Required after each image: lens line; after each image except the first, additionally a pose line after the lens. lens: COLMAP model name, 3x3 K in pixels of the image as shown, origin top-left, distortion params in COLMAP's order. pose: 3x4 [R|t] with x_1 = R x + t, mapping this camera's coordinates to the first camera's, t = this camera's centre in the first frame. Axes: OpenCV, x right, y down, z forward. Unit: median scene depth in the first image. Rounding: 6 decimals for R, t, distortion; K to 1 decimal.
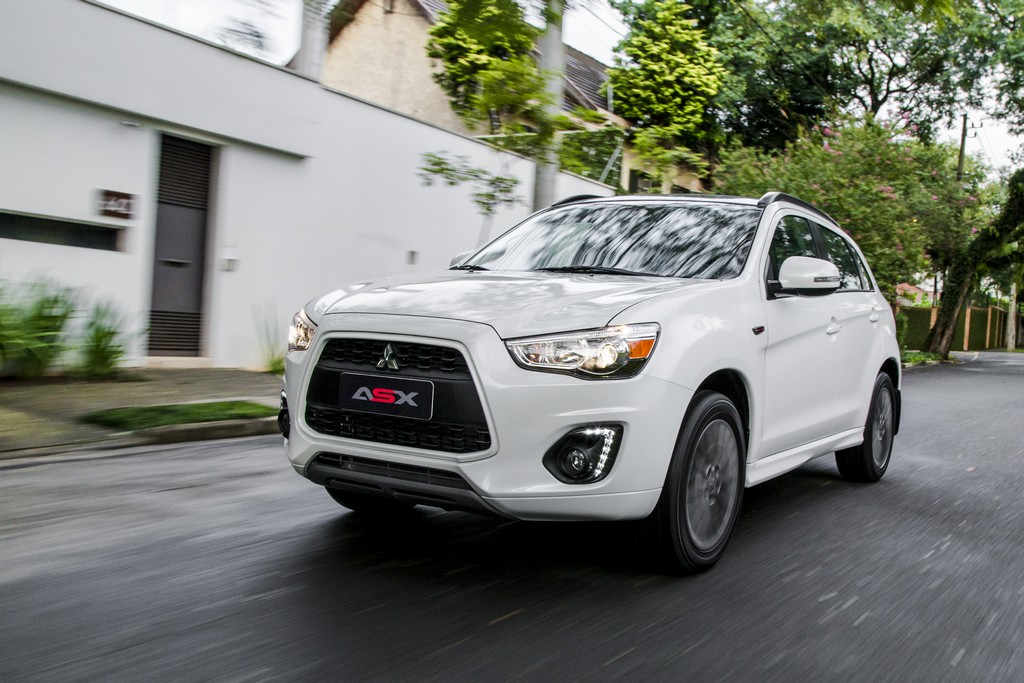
lens RADIAL K [[944.9, 0, 610.6], [0, 944.9, 345.4], [0, 0, 1]] dist [0.003343, -0.356525]
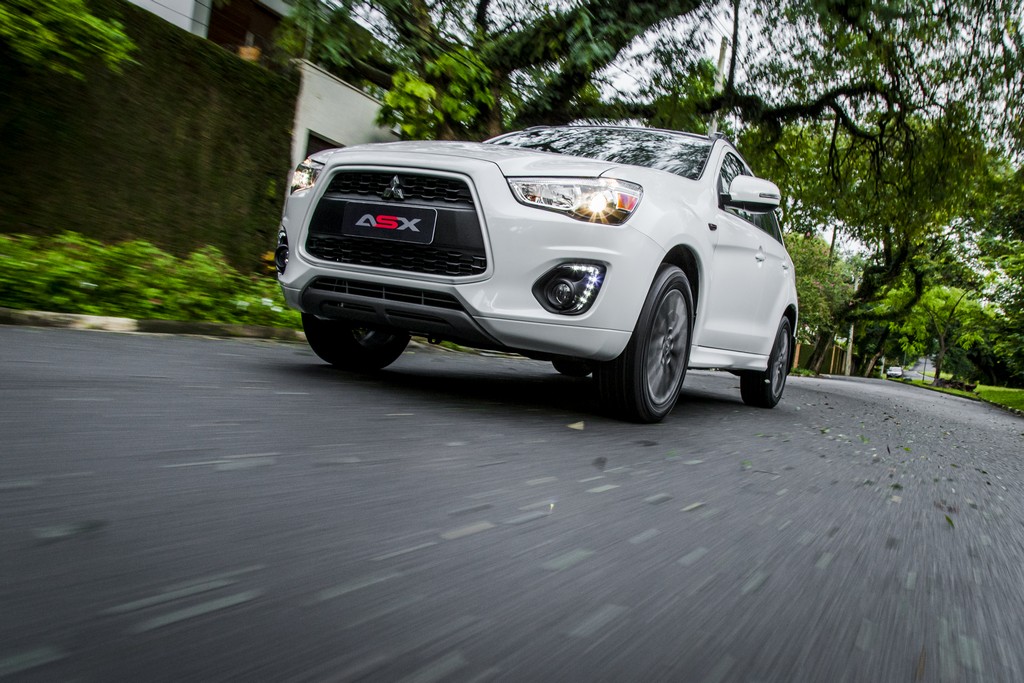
lens RADIAL K [[783.8, 0, 573.1], [0, 783.8, 339.0], [0, 0, 1]] dist [0.002768, -0.000520]
pose [[0.992466, 0.096082, 0.076020, -0.084217], [-0.095263, 0.995349, -0.014341, 0.179840], [-0.077044, 0.006991, 0.997003, 0.087363]]
